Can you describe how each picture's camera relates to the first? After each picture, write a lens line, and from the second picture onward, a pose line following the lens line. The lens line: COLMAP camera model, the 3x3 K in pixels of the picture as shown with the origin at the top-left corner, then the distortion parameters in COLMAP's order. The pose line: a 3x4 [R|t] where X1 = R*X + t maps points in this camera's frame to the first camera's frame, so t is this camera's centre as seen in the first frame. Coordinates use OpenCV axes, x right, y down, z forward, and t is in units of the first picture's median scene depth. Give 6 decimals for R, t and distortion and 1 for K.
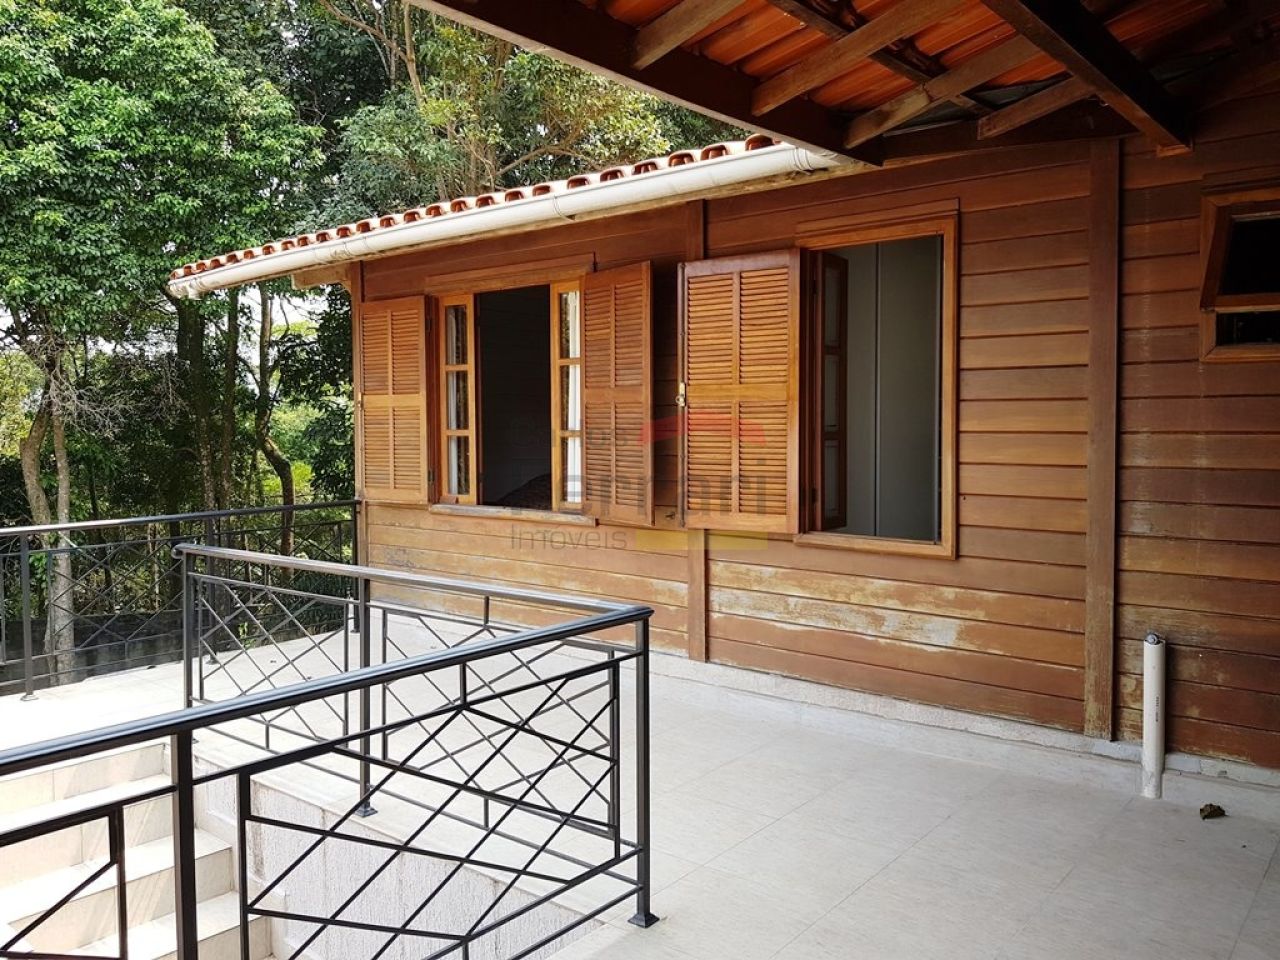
lens RADIAL K [[1020.1, 0, 636.4], [0, 1020.1, 460.4], [0, 0, 1]] dist [0.059671, -0.083143]
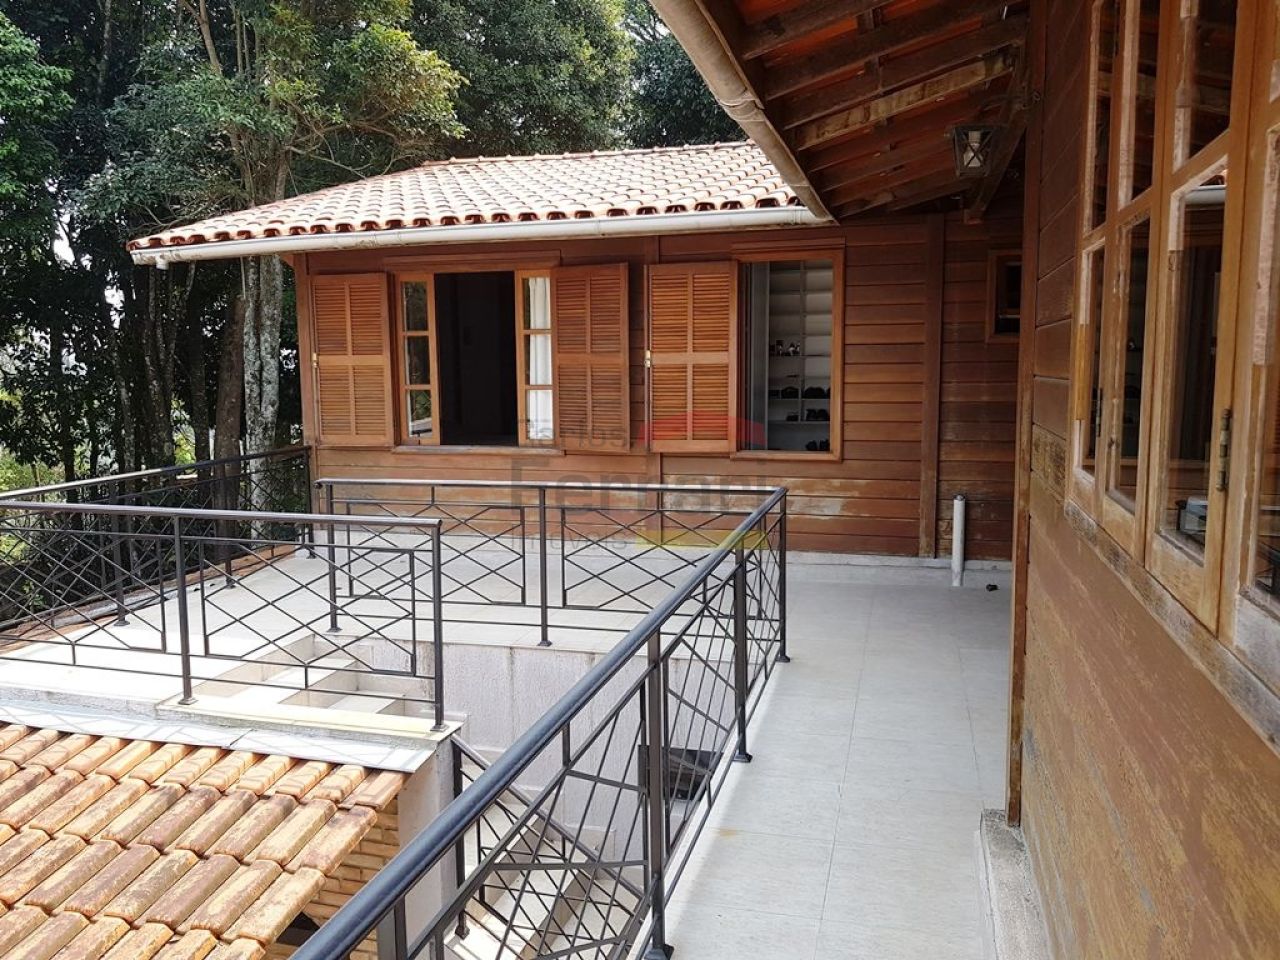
lens RADIAL K [[1020.1, 0, 634.9], [0, 1020.1, 484.0], [0, 0, 1]] dist [0.059671, -0.083143]
pose [[0.914566, -0.054096, 0.400802, -0.716110], [0.022194, 0.996234, 0.083817, -0.013116], [-0.403827, -0.067760, 0.912323, -0.391643]]
